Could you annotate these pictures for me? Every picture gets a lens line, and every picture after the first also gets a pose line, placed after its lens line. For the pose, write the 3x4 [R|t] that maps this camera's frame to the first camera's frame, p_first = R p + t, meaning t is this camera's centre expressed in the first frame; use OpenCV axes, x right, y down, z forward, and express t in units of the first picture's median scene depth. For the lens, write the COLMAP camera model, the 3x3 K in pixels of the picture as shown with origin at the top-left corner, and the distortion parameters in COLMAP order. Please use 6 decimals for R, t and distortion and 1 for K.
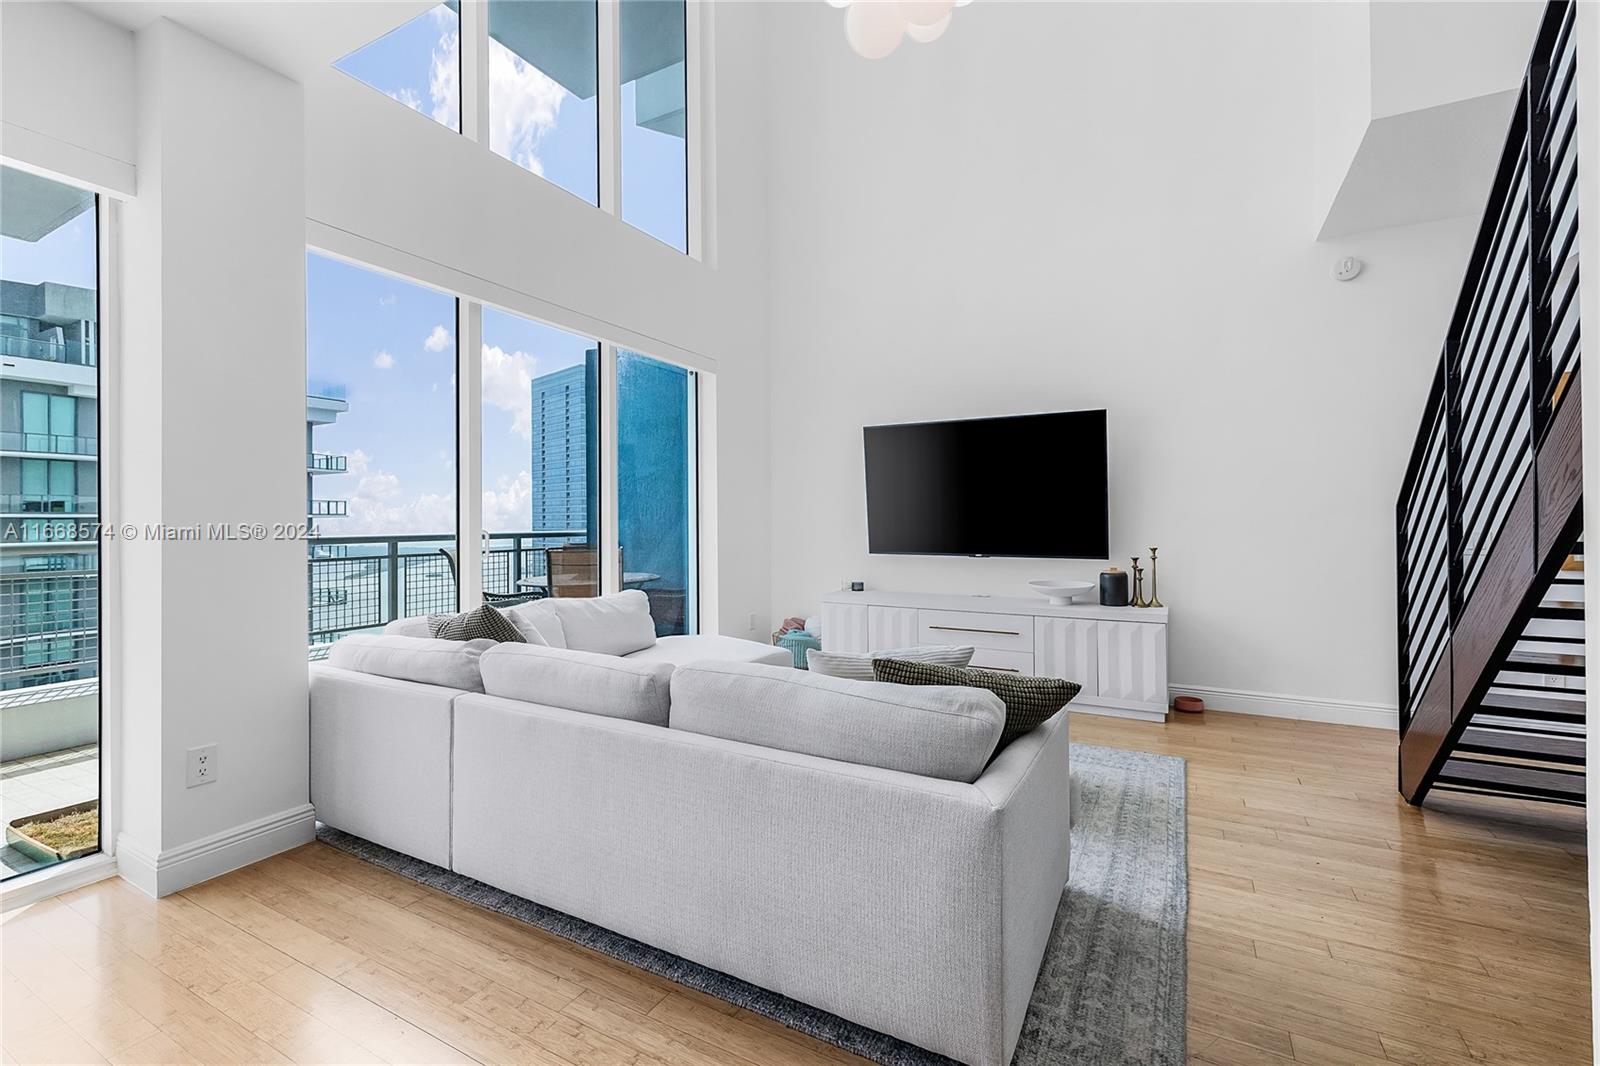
lens RADIAL K [[692.3, 0, 796.6], [0, 692.3, 516.6], [0, 0, 1]] dist [0.000673, 0.000206]
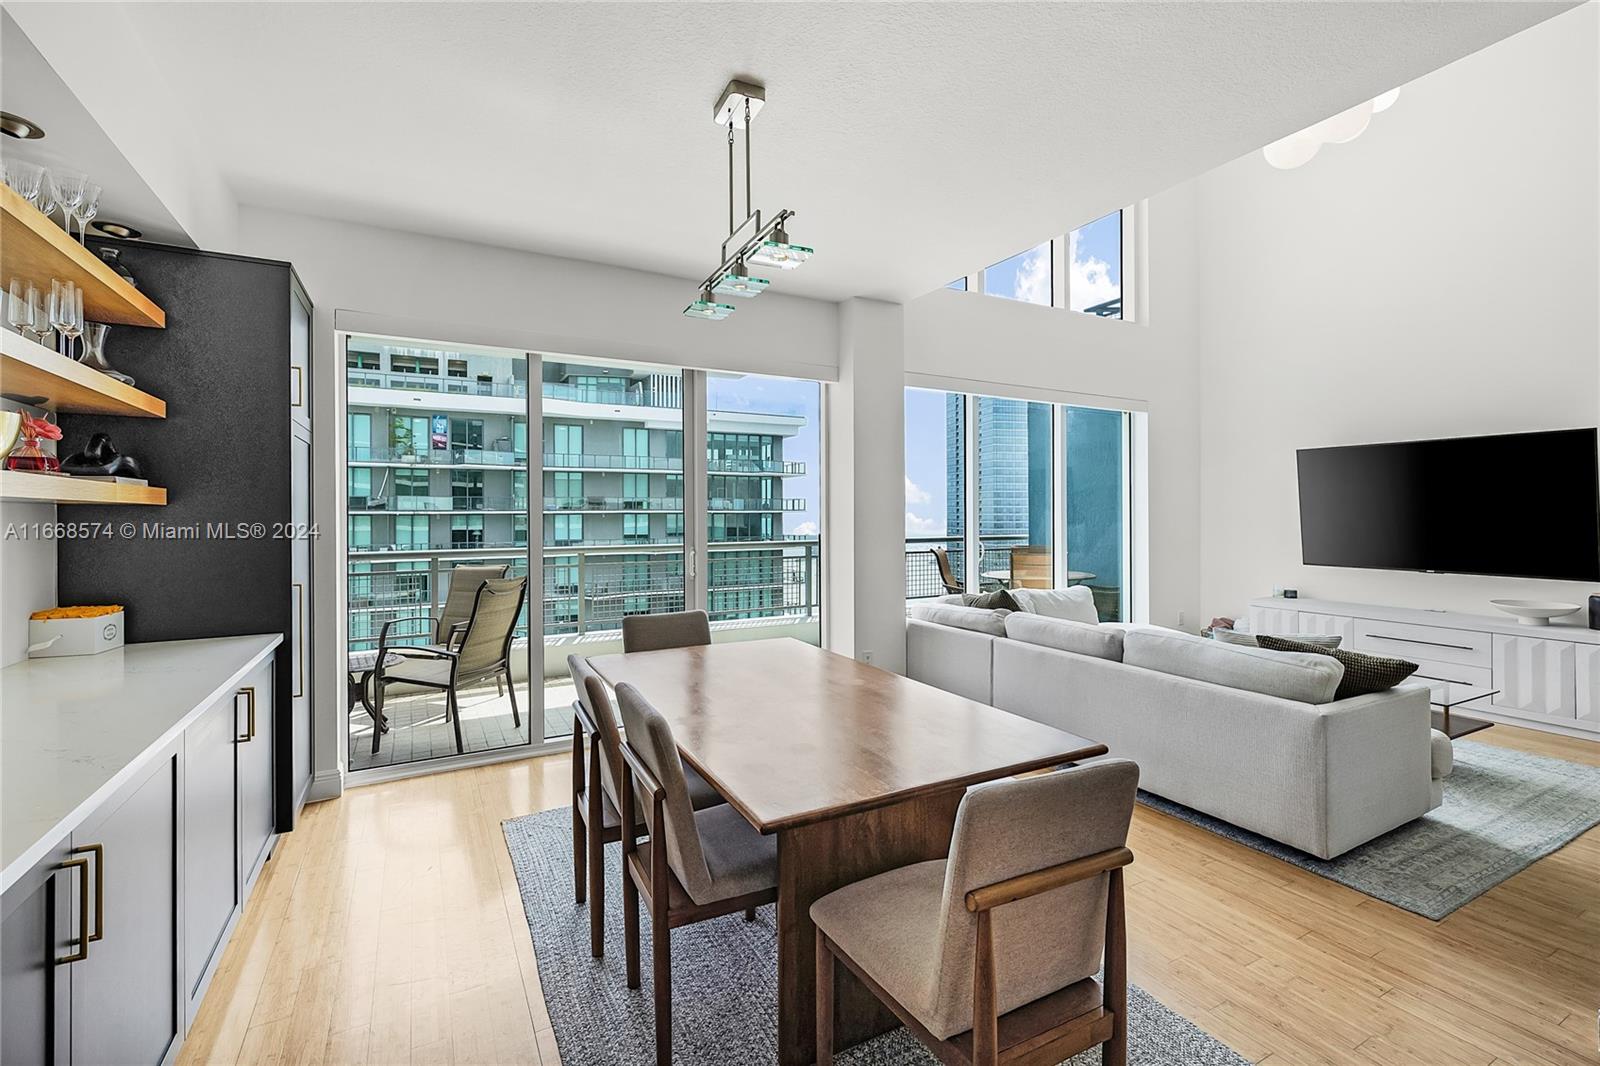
lens RADIAL K [[692.3, 0, 796.6], [0, 692.3, 516.6], [0, 0, 1]] dist [0.000673, 0.000206]
pose [[0.838084, 0.002784, -0.545534, 0.037259], [0.003195, 0.999945, 0.010010, -0.043186], [0.545532, -0.010132, 0.838029, -0.424821]]
